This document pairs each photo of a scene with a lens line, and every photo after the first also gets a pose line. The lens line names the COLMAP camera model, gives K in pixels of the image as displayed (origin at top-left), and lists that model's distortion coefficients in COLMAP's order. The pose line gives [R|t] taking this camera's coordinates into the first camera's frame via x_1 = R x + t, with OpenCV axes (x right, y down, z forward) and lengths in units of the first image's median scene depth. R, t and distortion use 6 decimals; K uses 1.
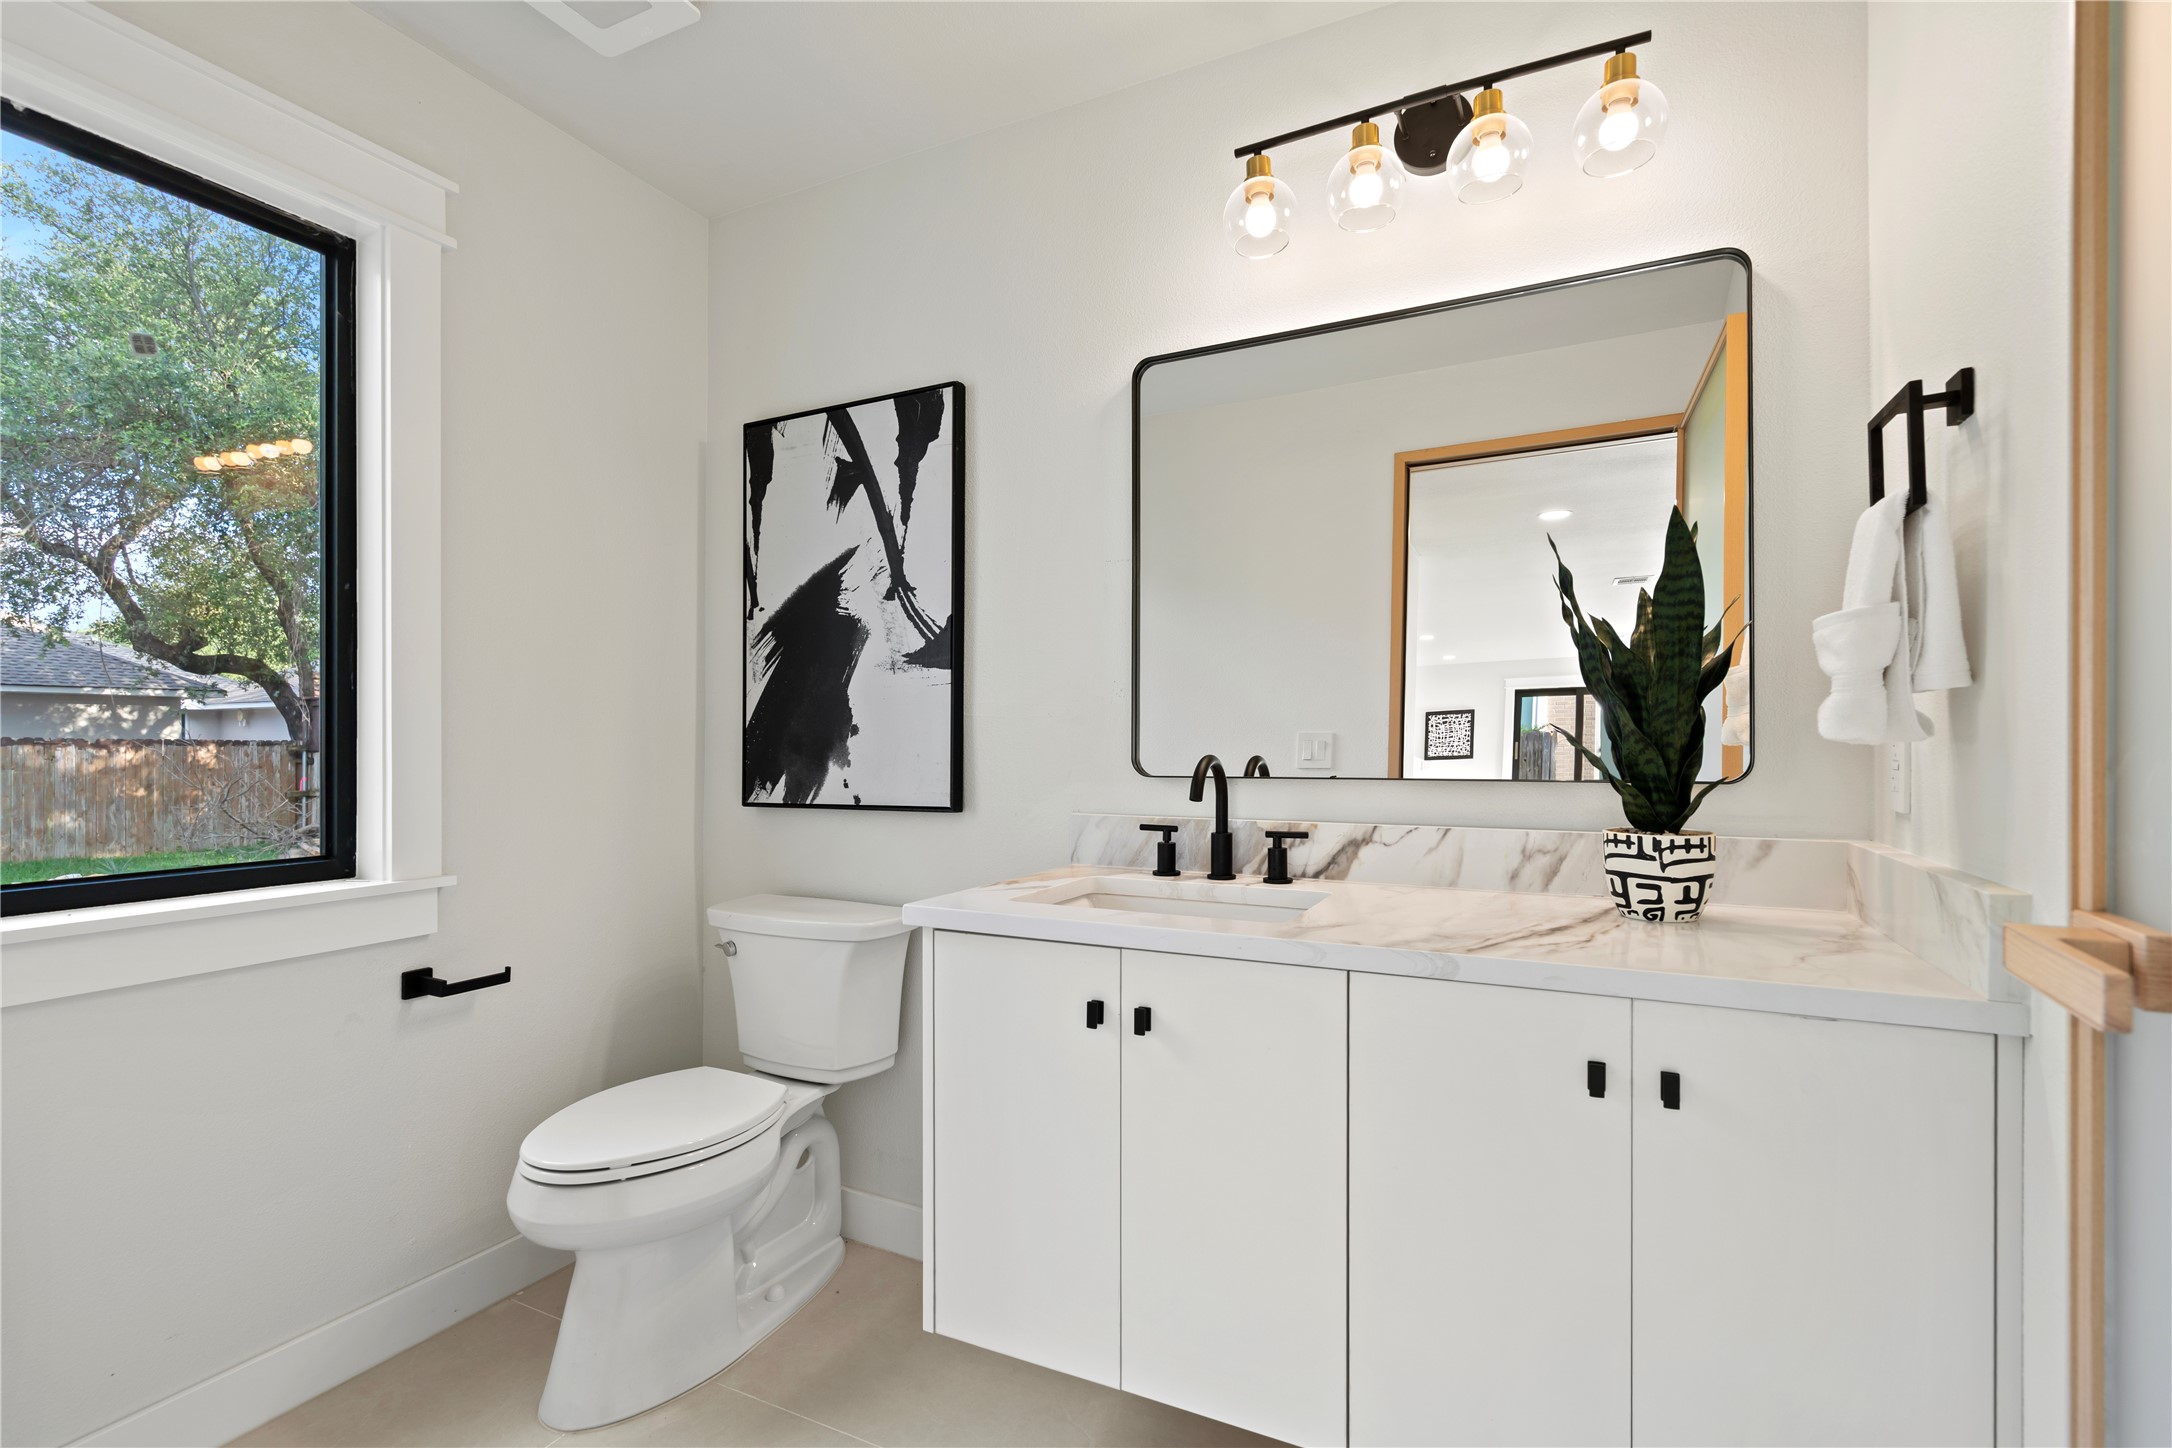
lens RADIAL K [[981.5, 0, 1083.3], [0, 981.5, 727.8], [0, 0, 1]] dist [-0.002885, 0.000813]
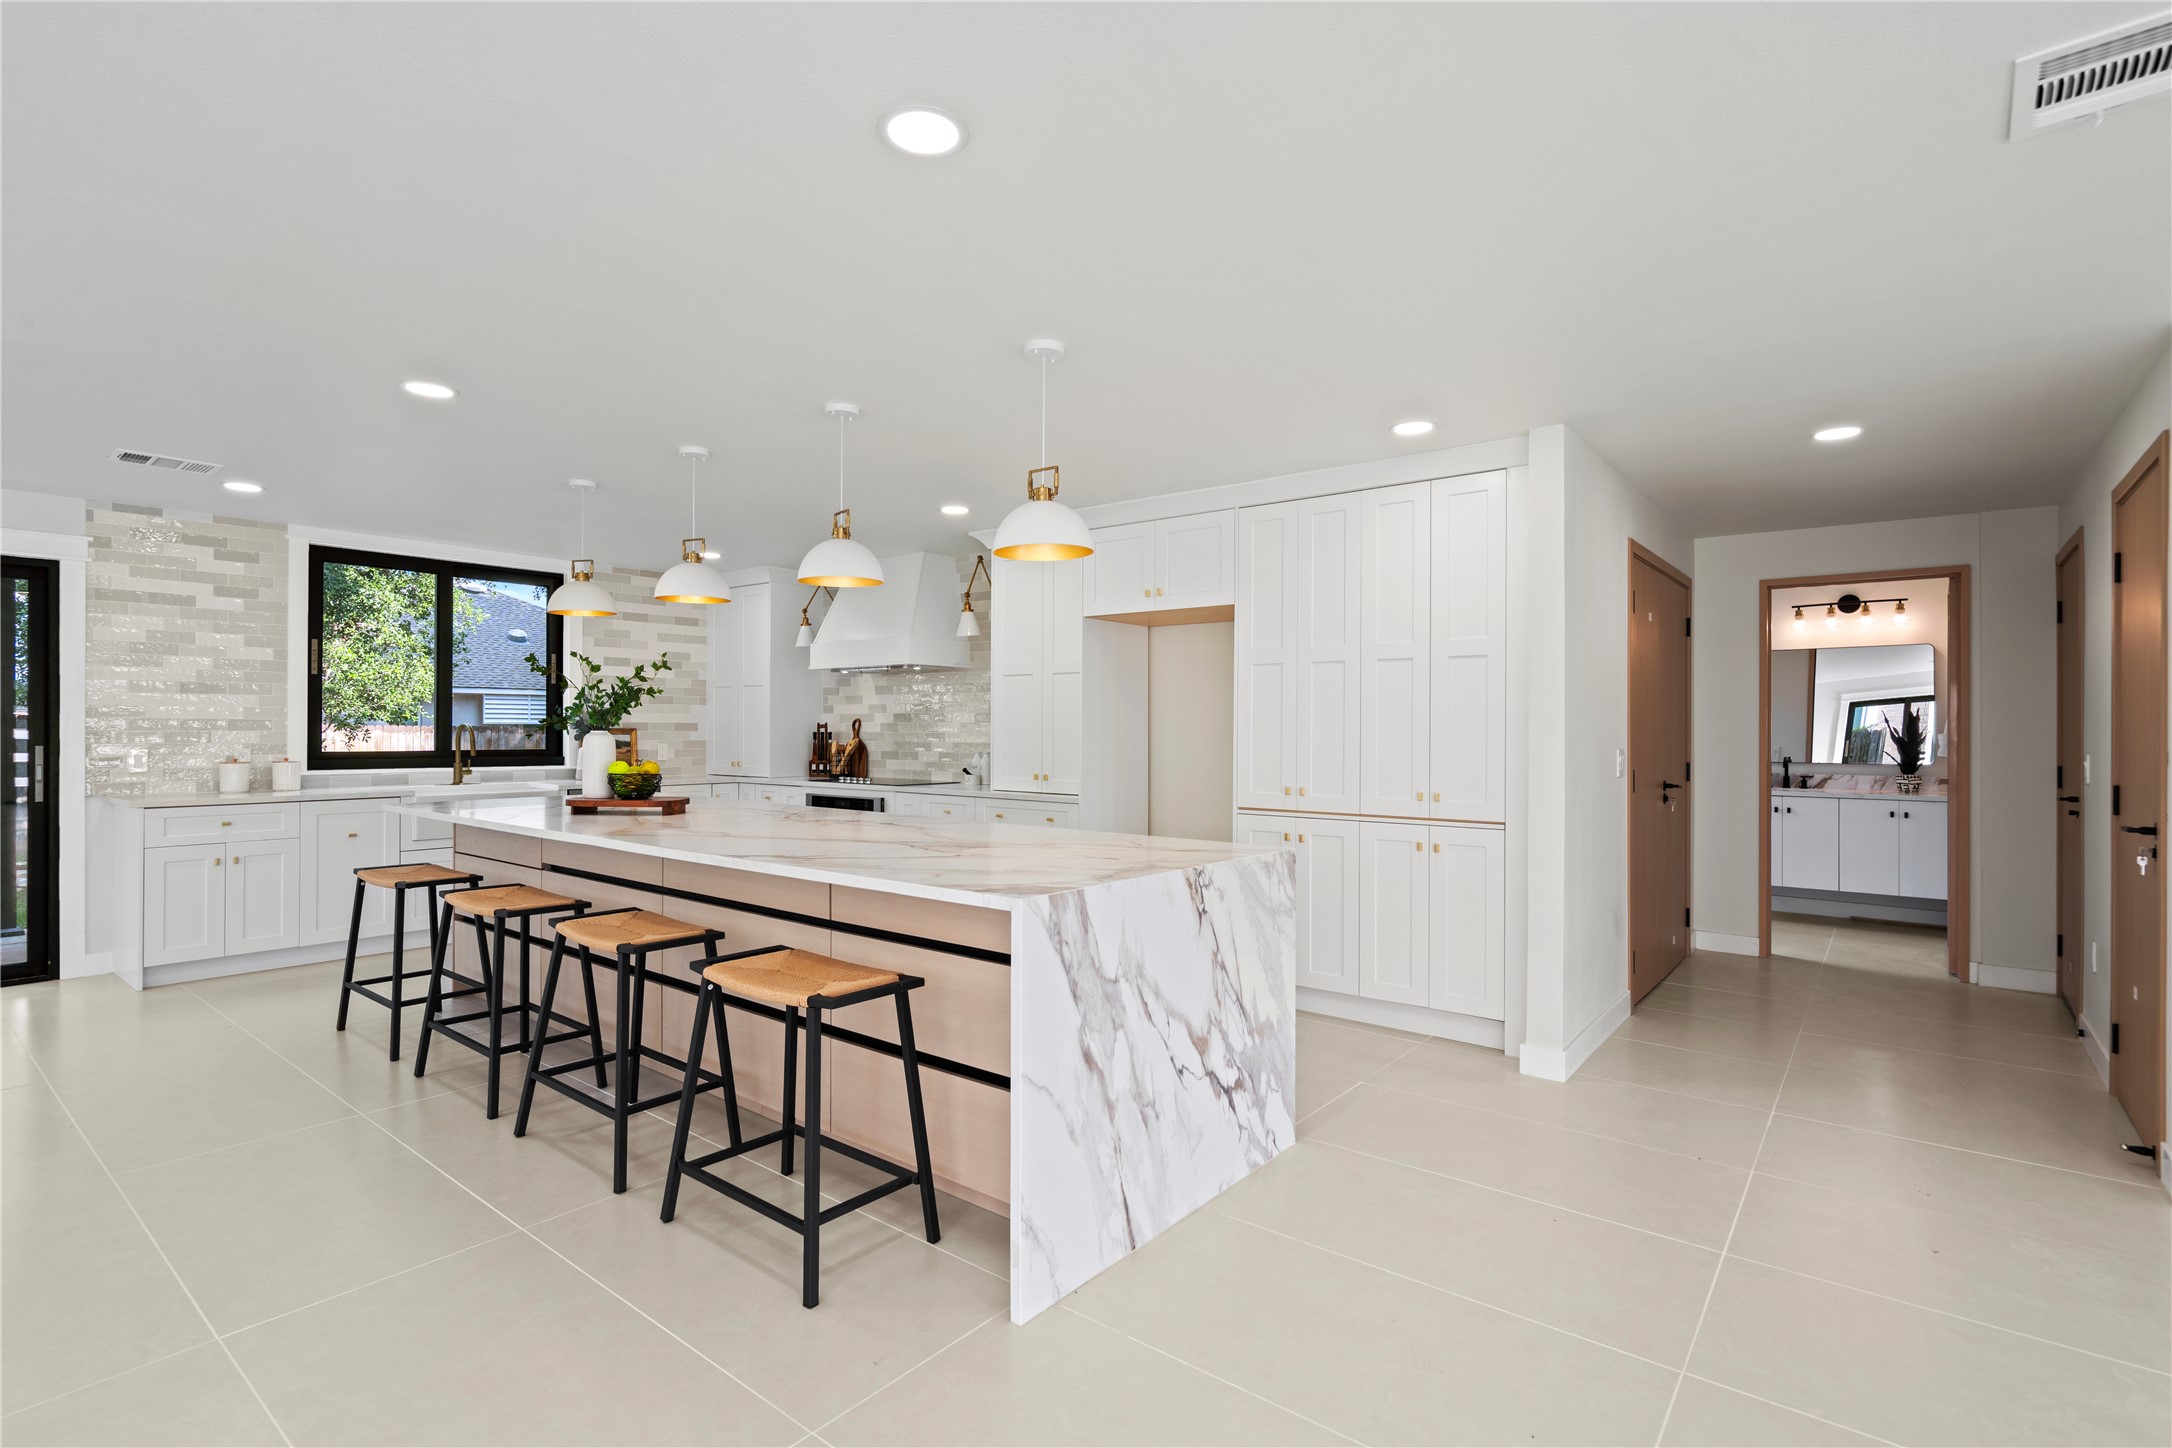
lens RADIAL K [[1022.0, 0, 1082.4], [0, 1022.0, 727.6], [0, 0, 1]] dist [-0.001122, 0.000937]
pose [[0.976225, 0.004474, -0.216713, -0.225429], [-0.002601, 0.999957, 0.008930, -0.015243], [0.216744, -0.008154, 0.976194, -0.470398]]
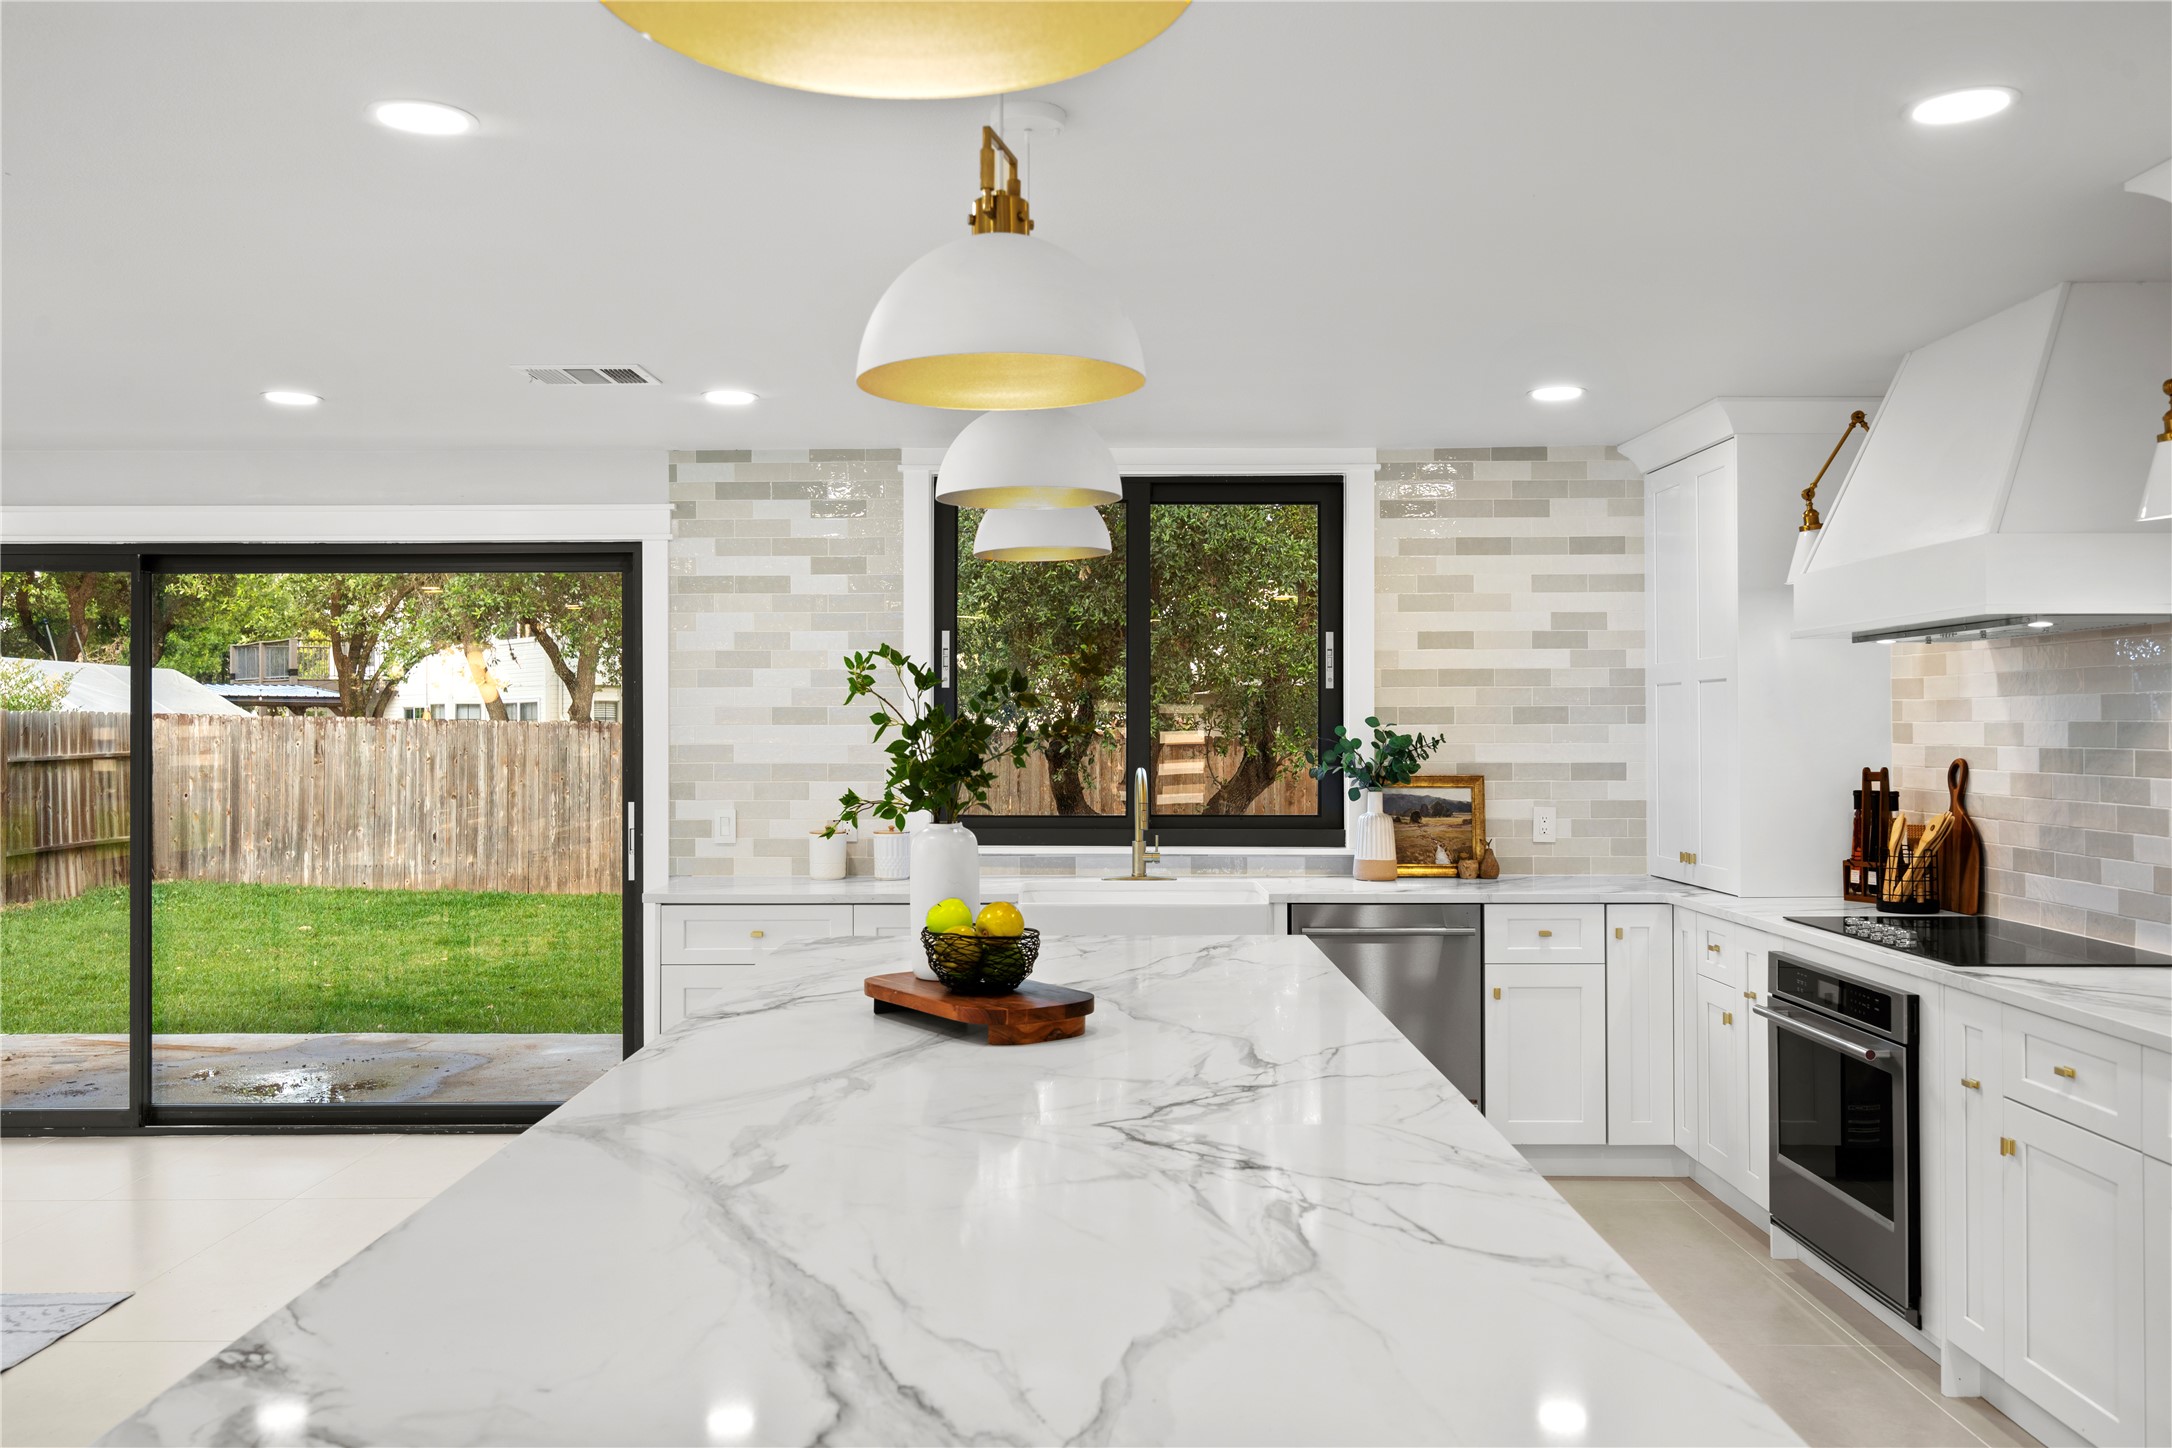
lens RADIAL K [[1702.7, 0, 1082.4], [0, 1702.7, 709.9], [0, 0, 1]] dist [0.007498, 0.004729]
pose [[0.436306, -0.008910, -0.899754, -0.224916], [0.010279, 0.999935, -0.004917, -0.025118], [0.899739, -0.007104, 0.436370, -0.275314]]
